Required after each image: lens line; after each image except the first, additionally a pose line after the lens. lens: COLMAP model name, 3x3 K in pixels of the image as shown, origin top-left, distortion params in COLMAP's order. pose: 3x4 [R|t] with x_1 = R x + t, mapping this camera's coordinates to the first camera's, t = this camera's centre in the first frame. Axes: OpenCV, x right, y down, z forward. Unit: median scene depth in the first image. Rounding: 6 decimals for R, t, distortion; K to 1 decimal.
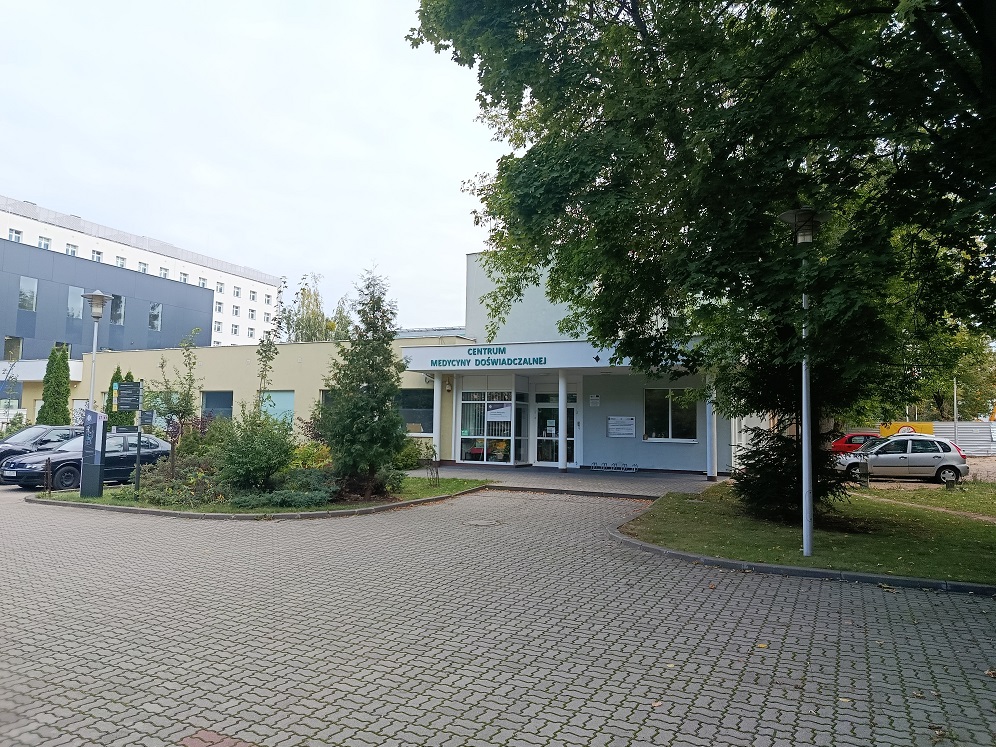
lens RADIAL K [[676.9, 0, 498.1], [0, 676.9, 373.9], [0, 0, 1]] dist [-0.004679, -0.002036]
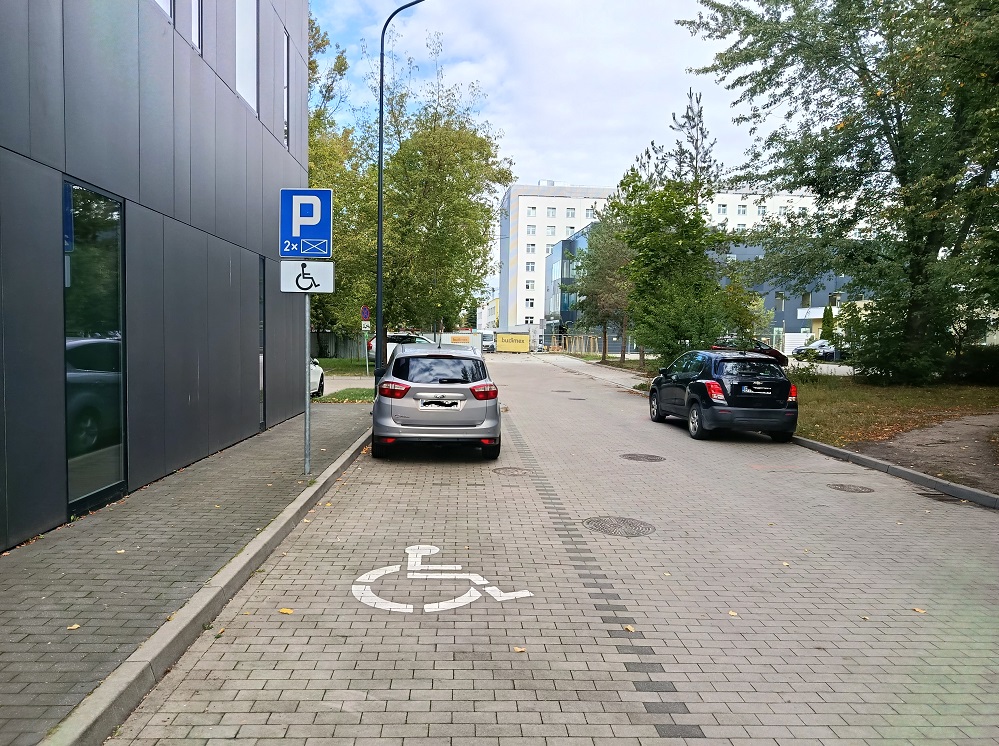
lens RADIAL K [[679.0, 0, 497.5], [0, 679.0, 373.7], [0, 0, 1]] dist [-0.004679, -0.002036]
pose [[0.505796, 0.042987, -0.861582, 0.870657], [0.054296, 0.995191, 0.081528, -0.067395], [0.860943, -0.088017, 0.501029, -1.280797]]
